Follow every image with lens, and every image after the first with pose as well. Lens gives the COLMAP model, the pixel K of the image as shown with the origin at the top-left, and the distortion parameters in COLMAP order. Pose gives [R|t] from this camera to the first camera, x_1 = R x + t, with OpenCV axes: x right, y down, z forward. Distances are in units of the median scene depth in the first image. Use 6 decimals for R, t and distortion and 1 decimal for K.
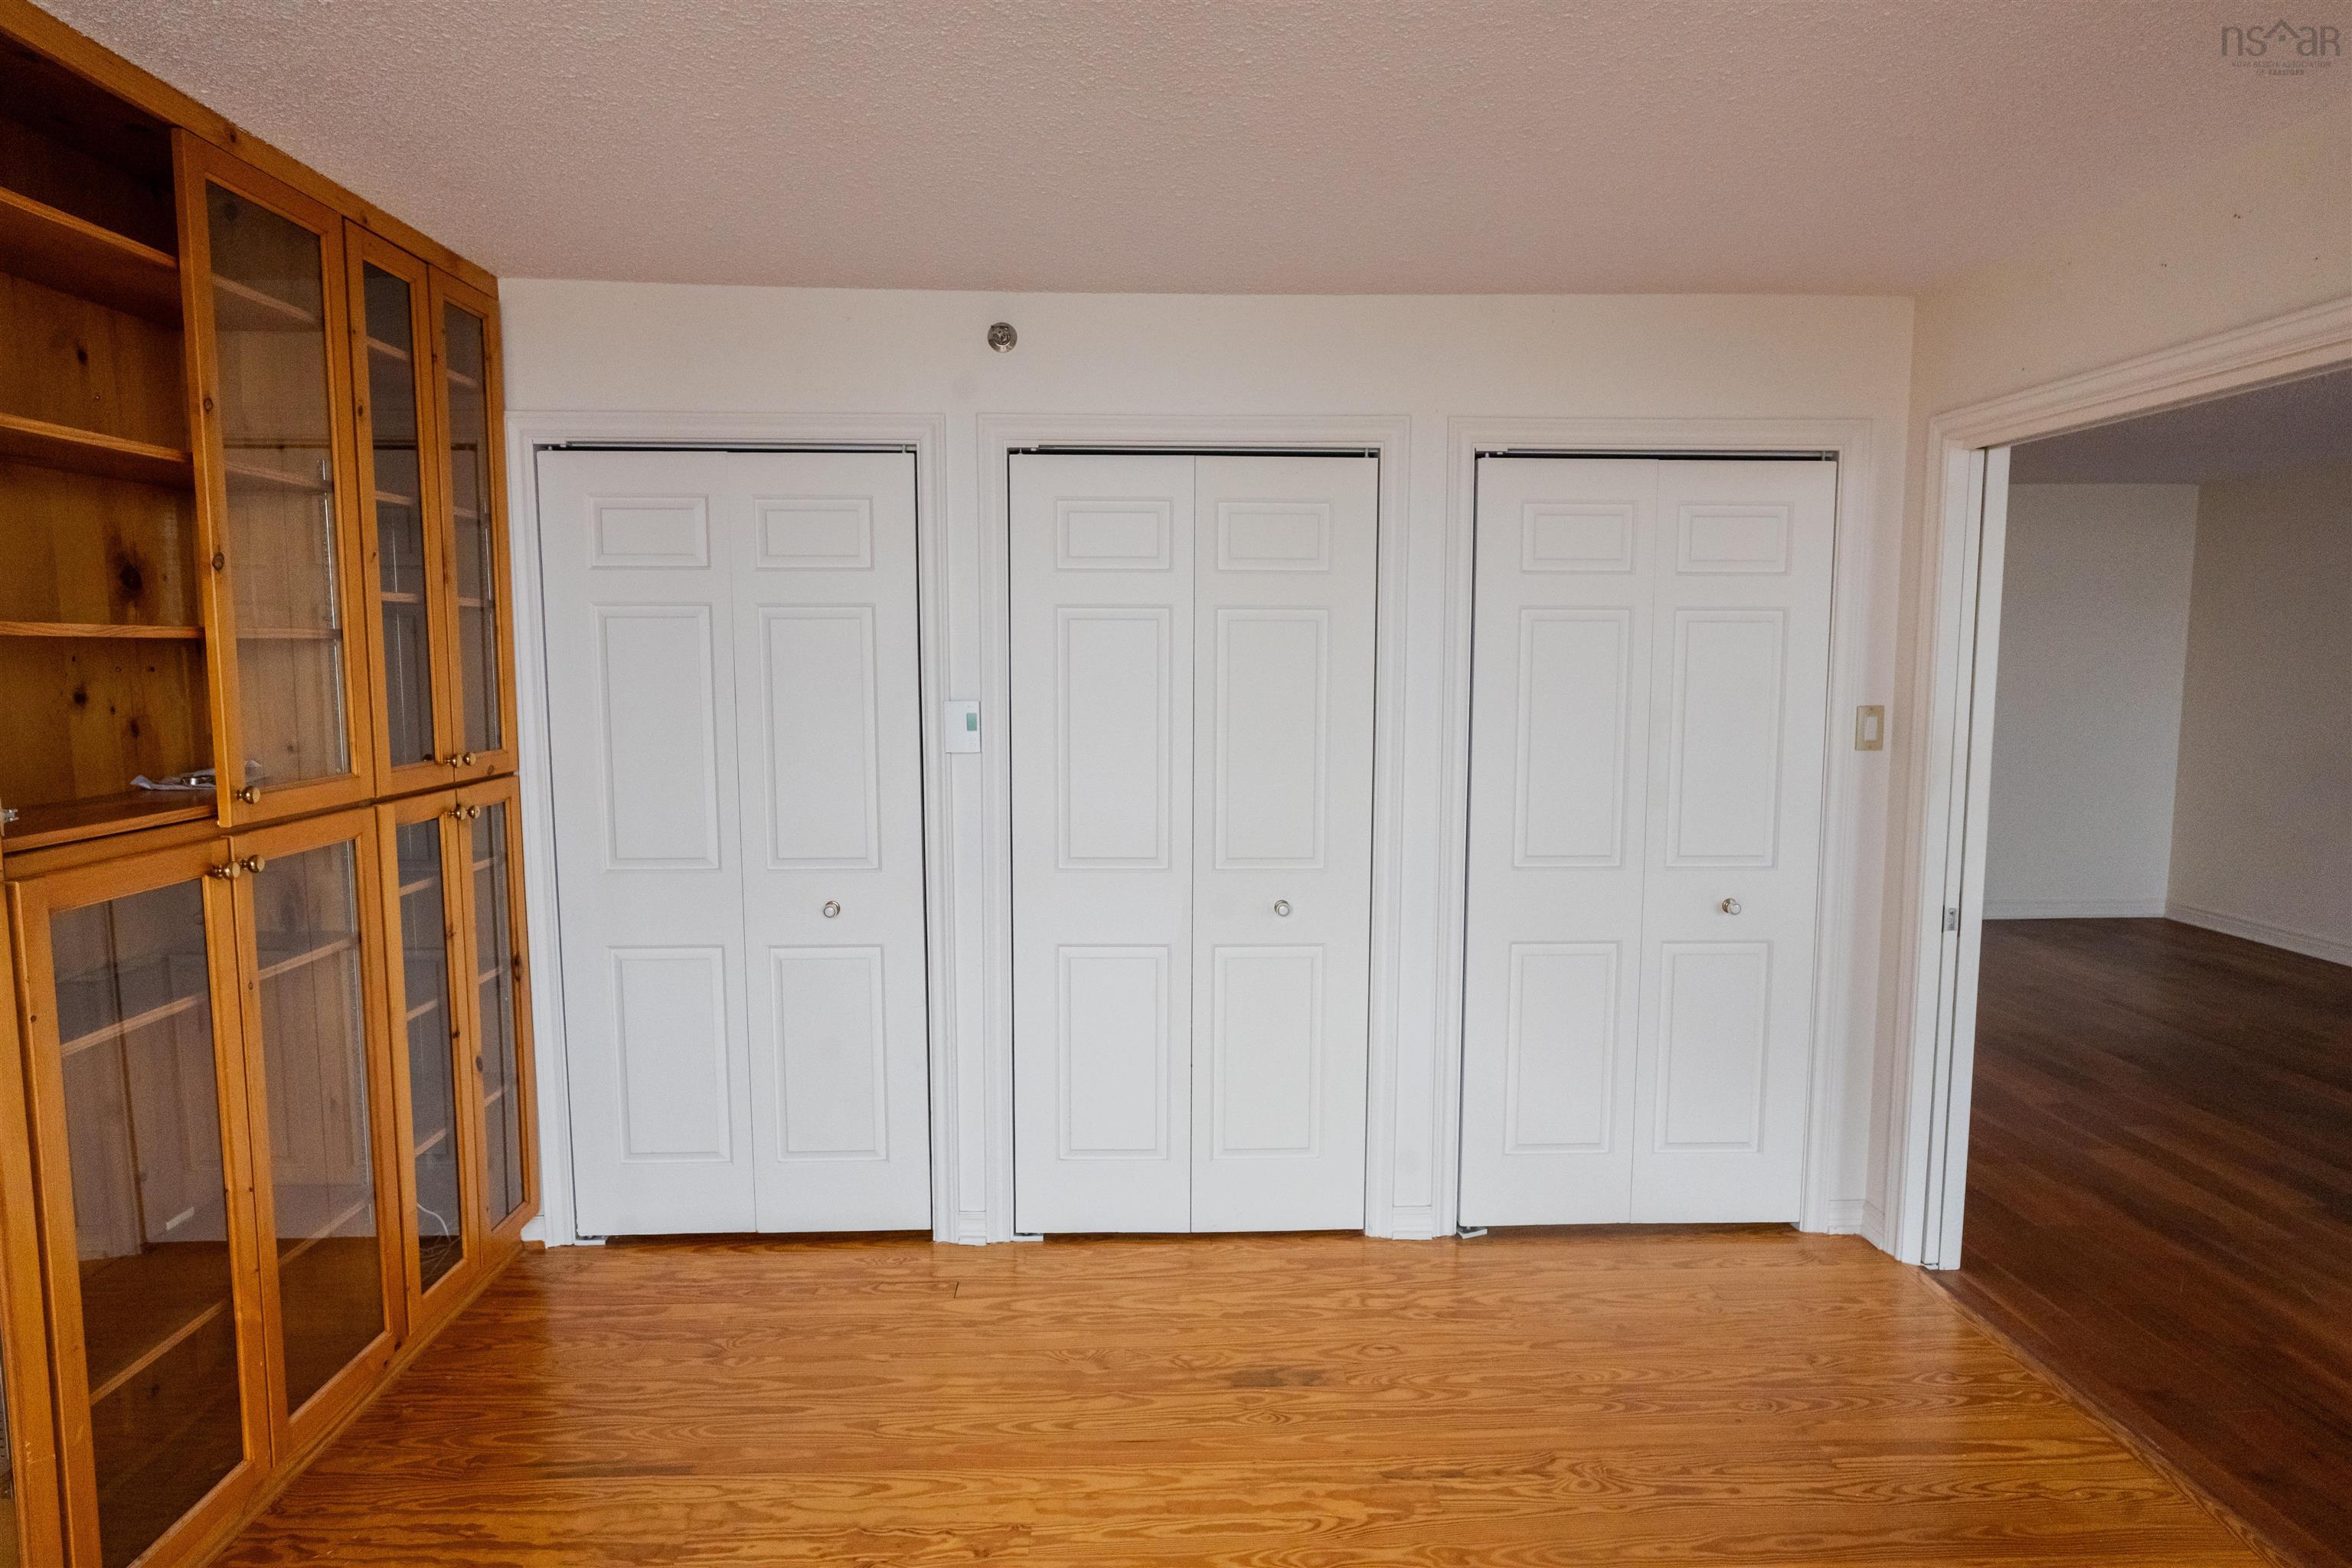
lens RADIAL K [[1269.4, 0, 1173.8], [0, 1269.4, 770.6], [0, 0, 1]] dist [0.001938, 0.001927]
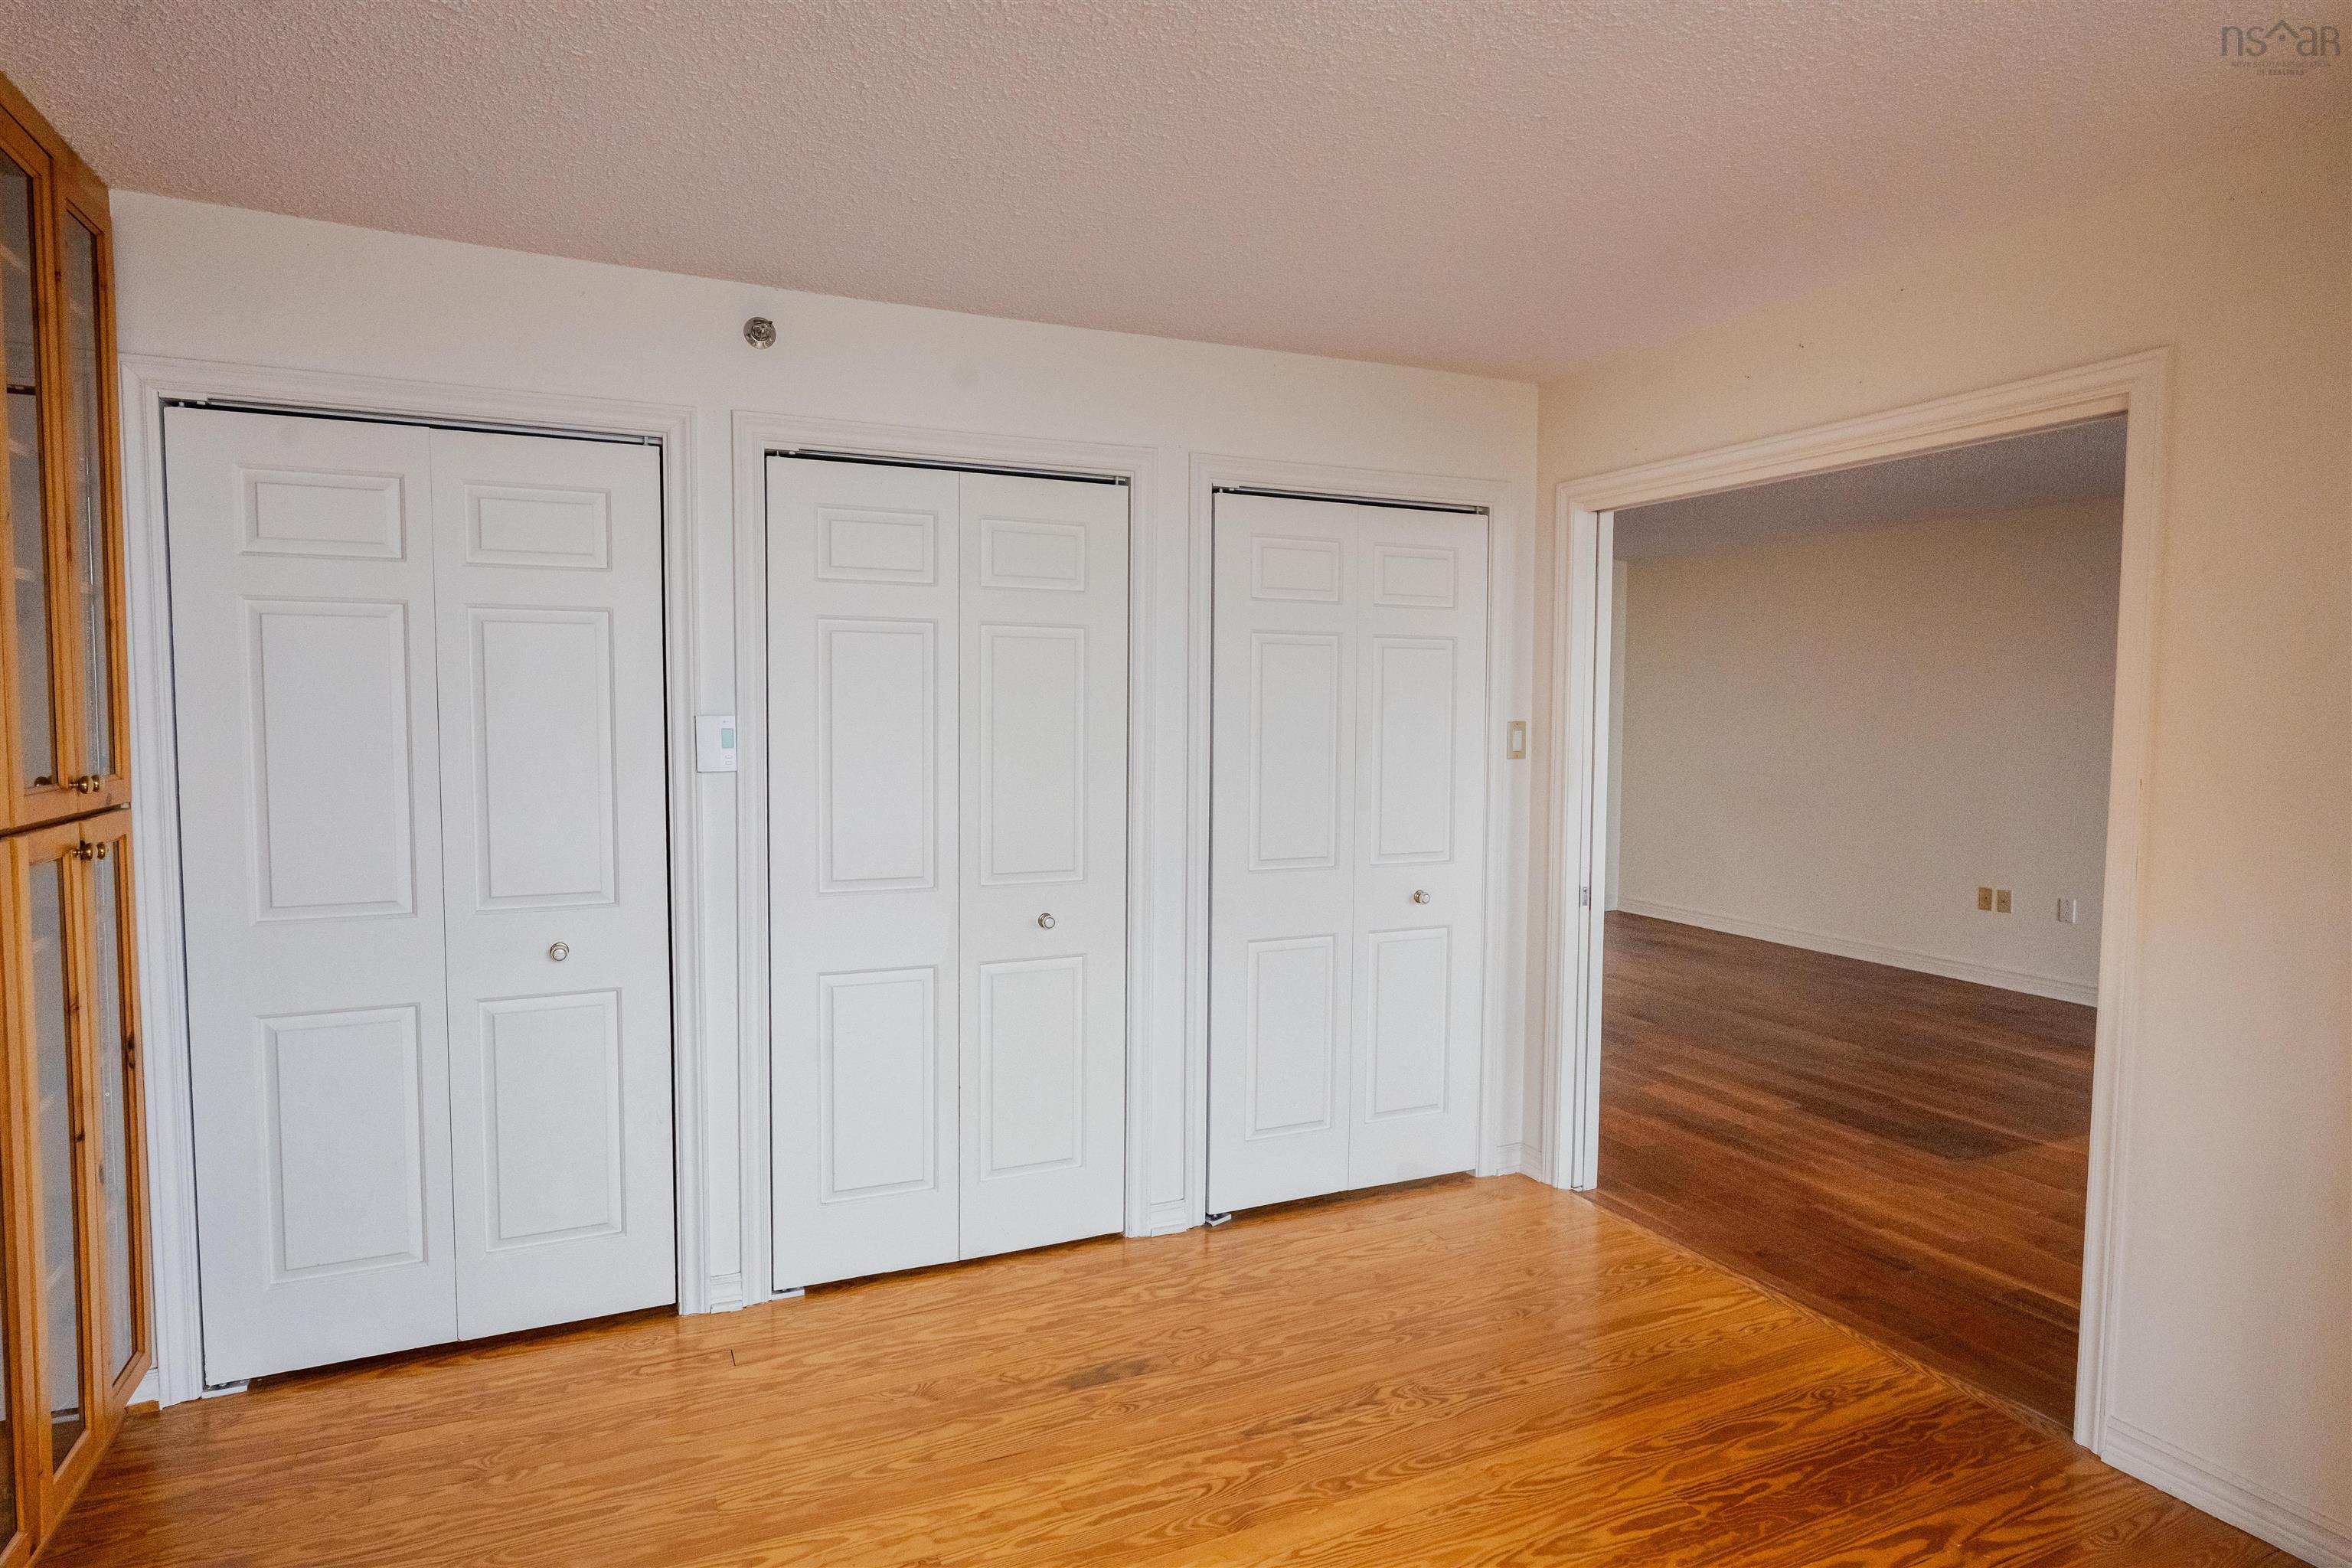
lens RADIAL K [[1297.1, 0, 1166.2], [0, 1297.1, 775.4], [0, 0, 1]] dist [0.001771, 0.002031]
pose [[0.925284, -0.016714, 0.378907, -0.232172], [0.031077, 0.999010, -0.031821, 0.030232], [-0.378000, 0.041219, 0.924887, 0.001718]]
